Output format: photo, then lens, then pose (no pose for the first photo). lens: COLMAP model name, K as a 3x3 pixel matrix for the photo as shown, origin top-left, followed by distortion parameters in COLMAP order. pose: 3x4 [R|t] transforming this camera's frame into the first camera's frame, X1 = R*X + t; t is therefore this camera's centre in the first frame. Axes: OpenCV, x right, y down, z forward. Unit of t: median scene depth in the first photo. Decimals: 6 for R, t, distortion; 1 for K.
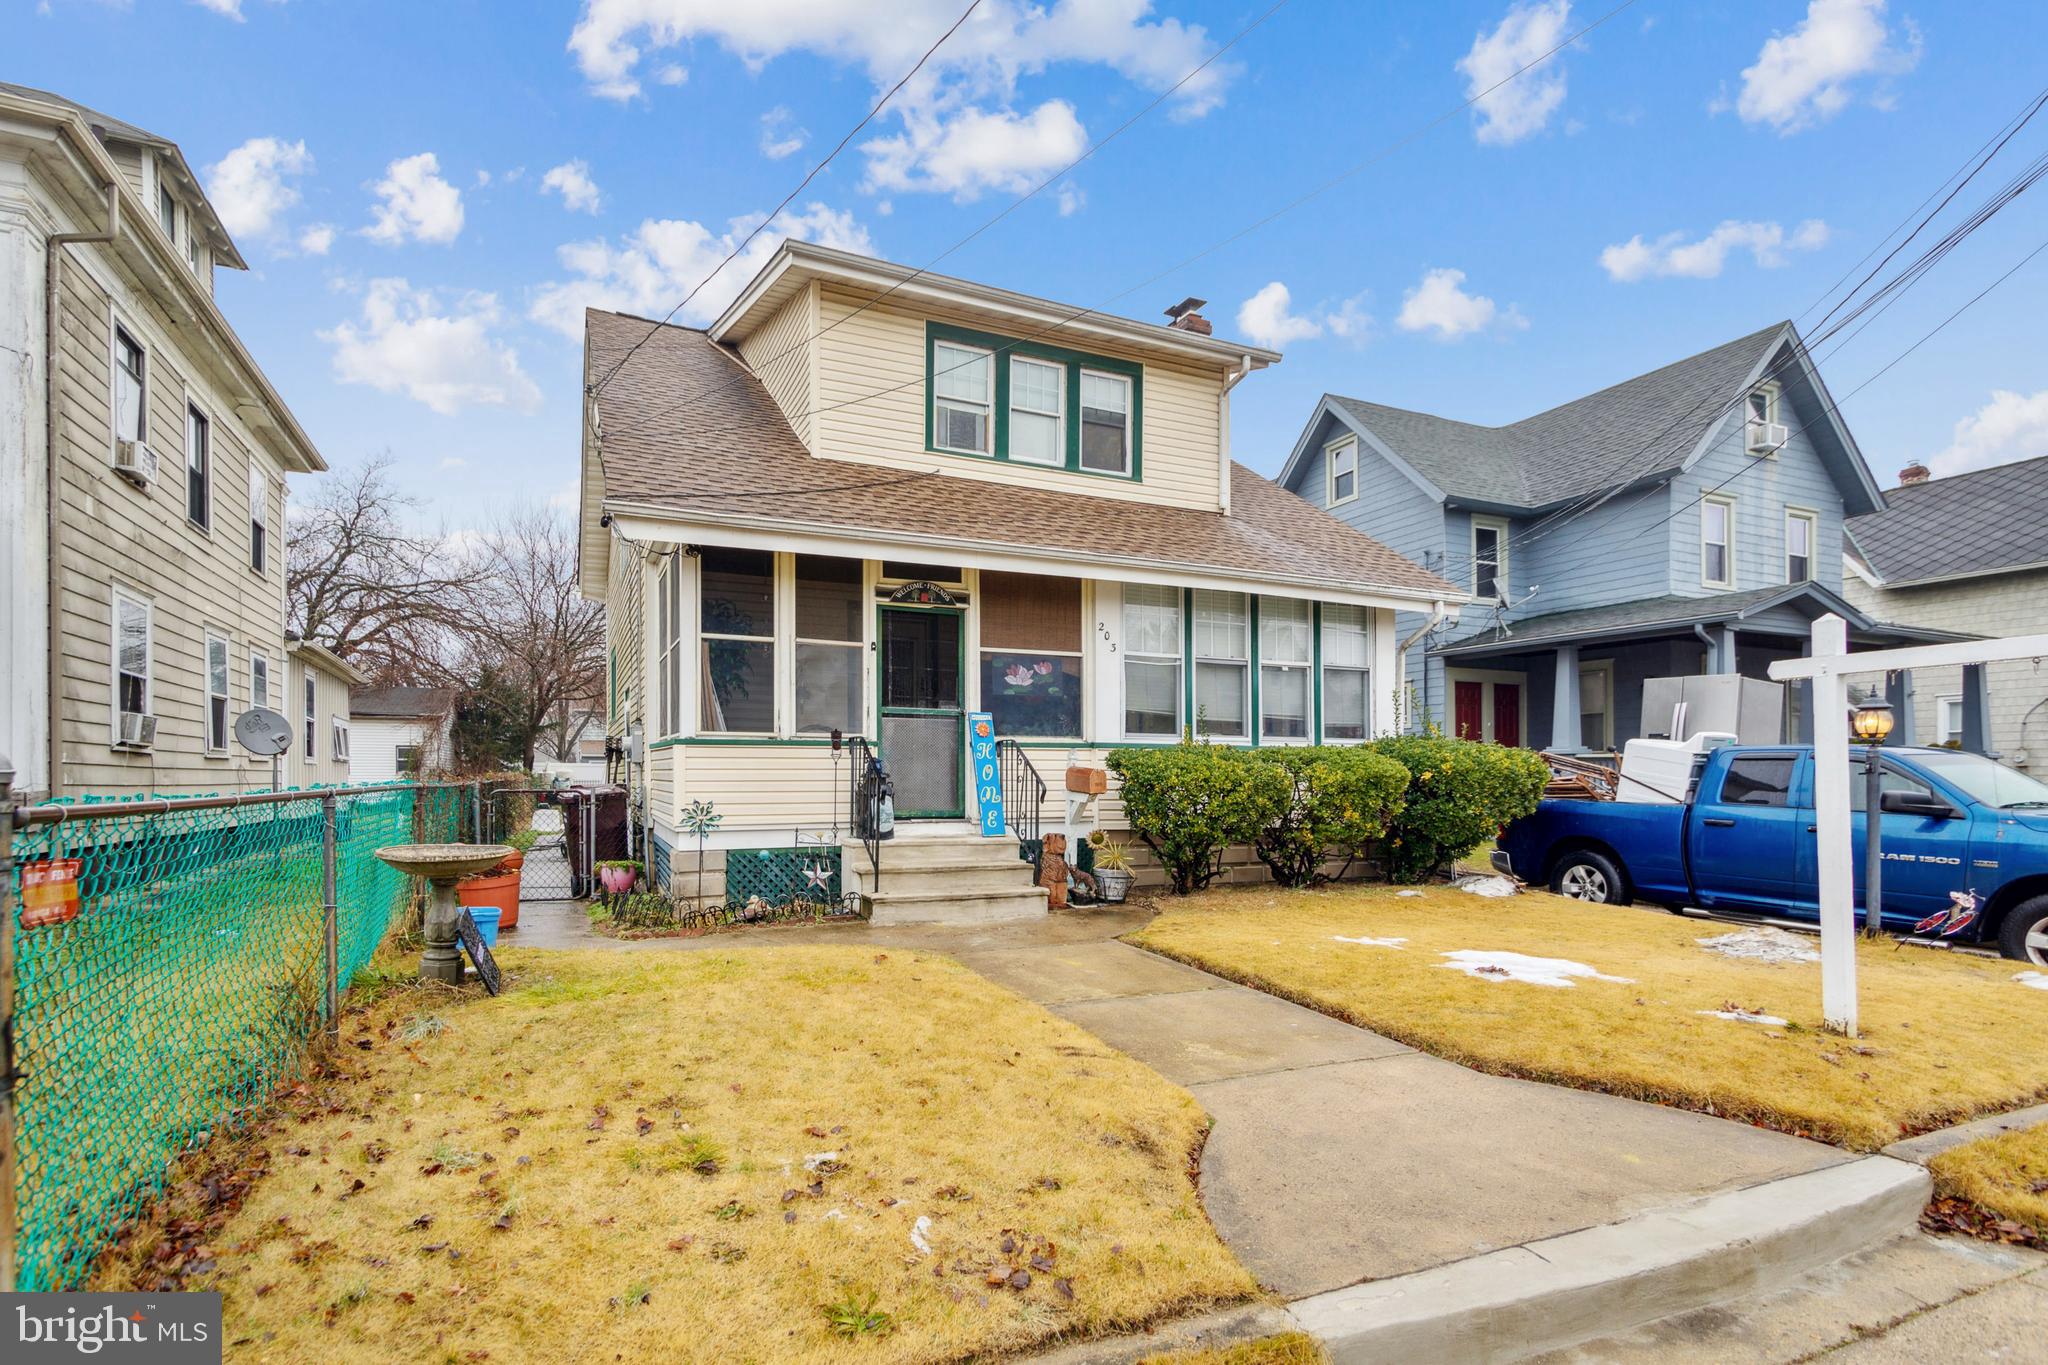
lens RADIAL K [[984.1, 0, 1034.8], [0, 984.1, 791.4], [0, 0, 1]] dist [0.022077, -0.006674]
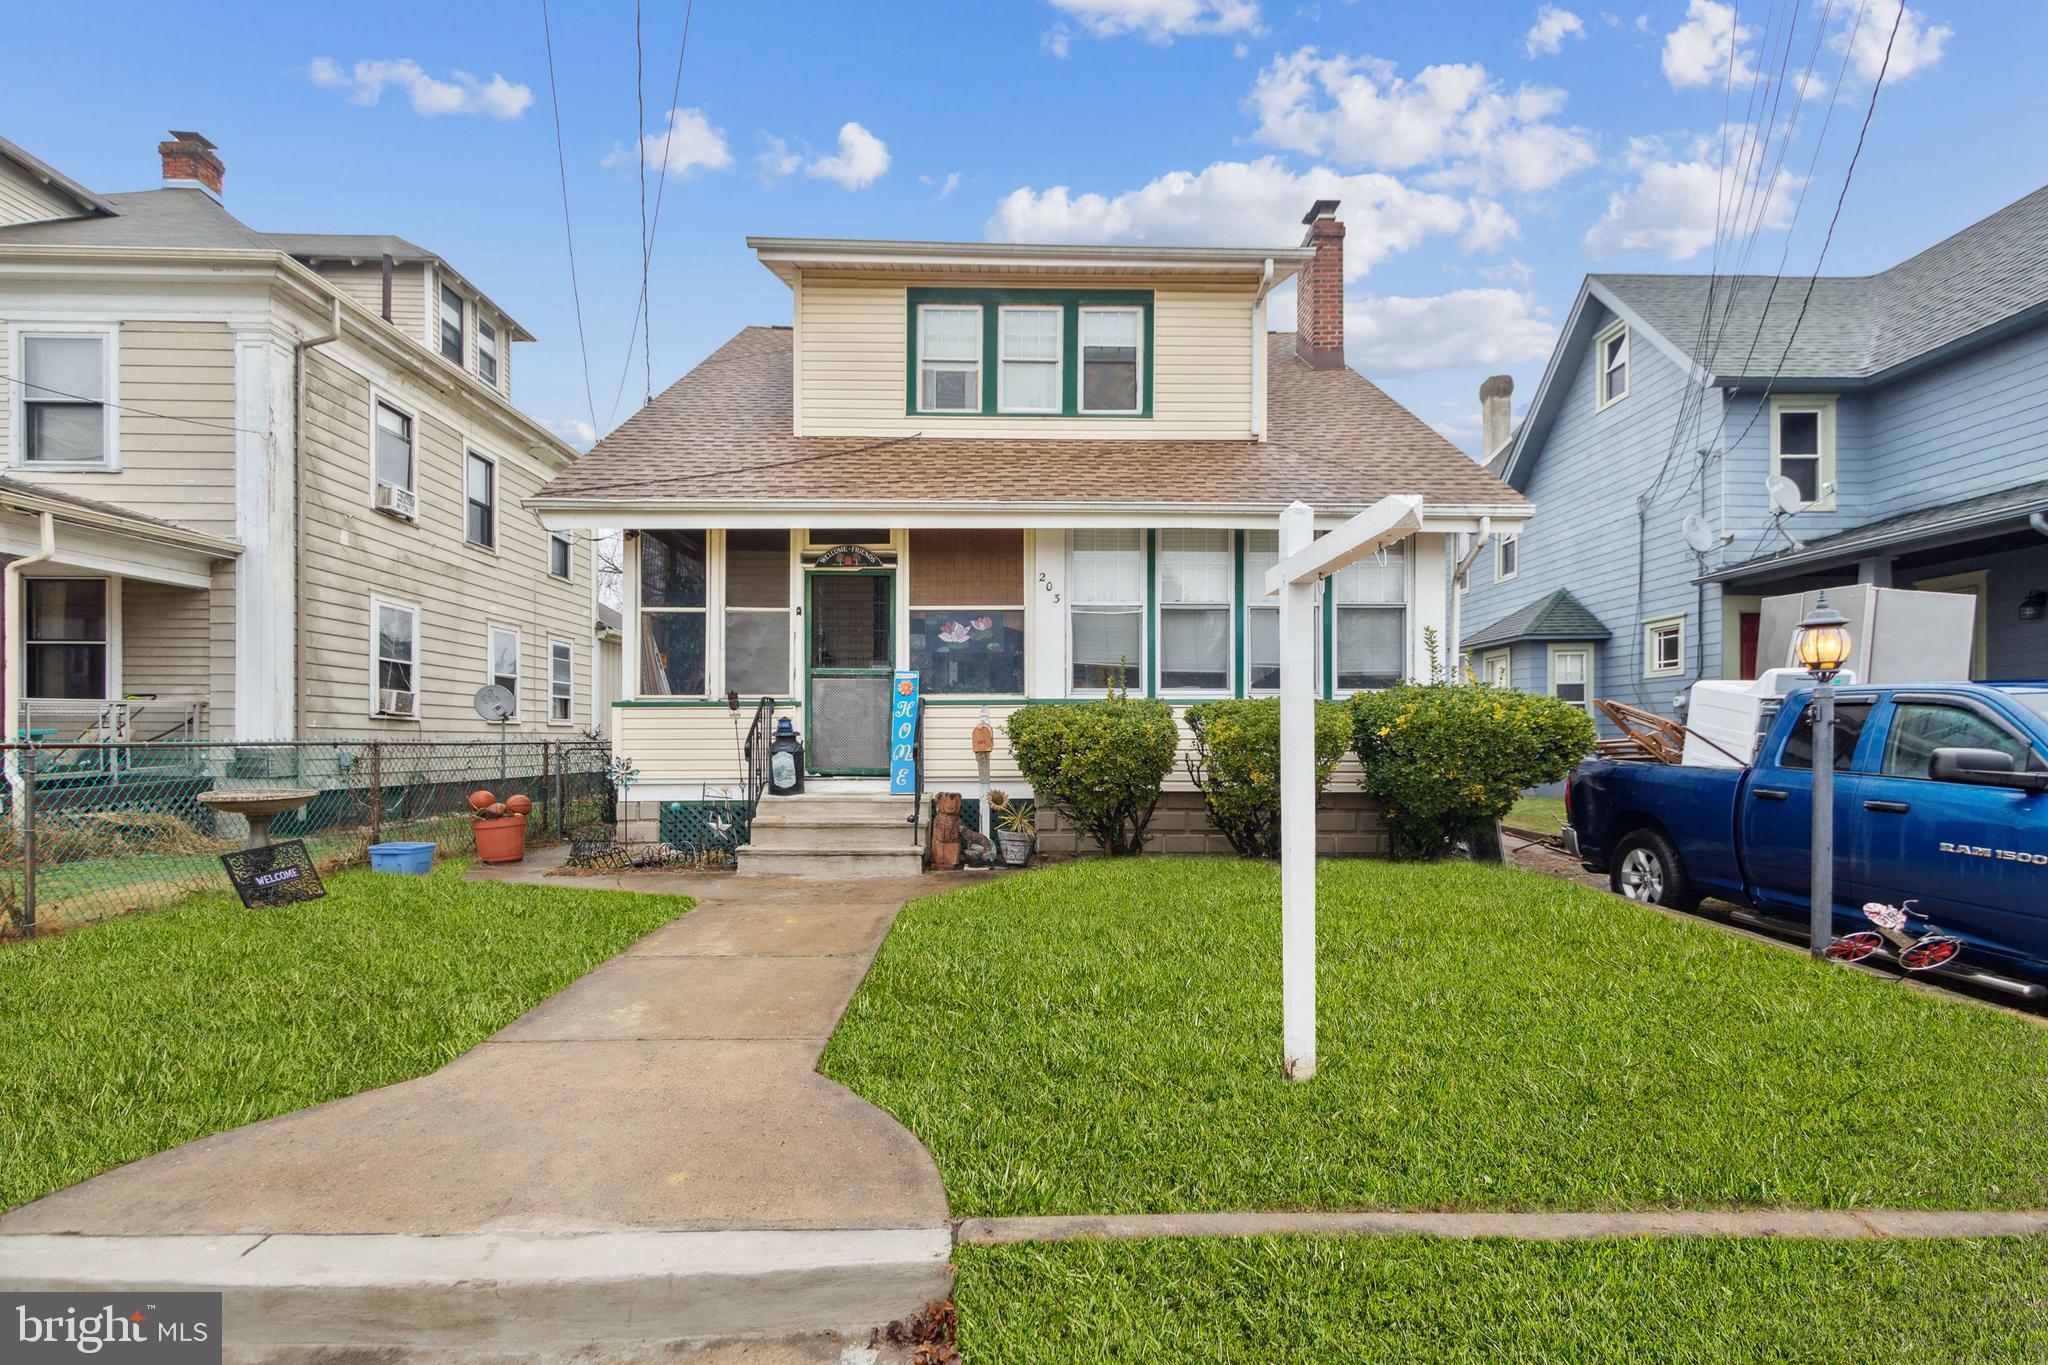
lens RADIAL K [[984.1, 0, 1050.9], [0, 984.1, 751.4], [0, 0, 1]] dist [0.022077, -0.006674]
pose [[0.921427, 0.002265, -0.388545, 0.426721], [-0.003408, 0.999992, -0.002253, 0.003256], [0.388537, 0.003401, 0.921427, 0.122095]]
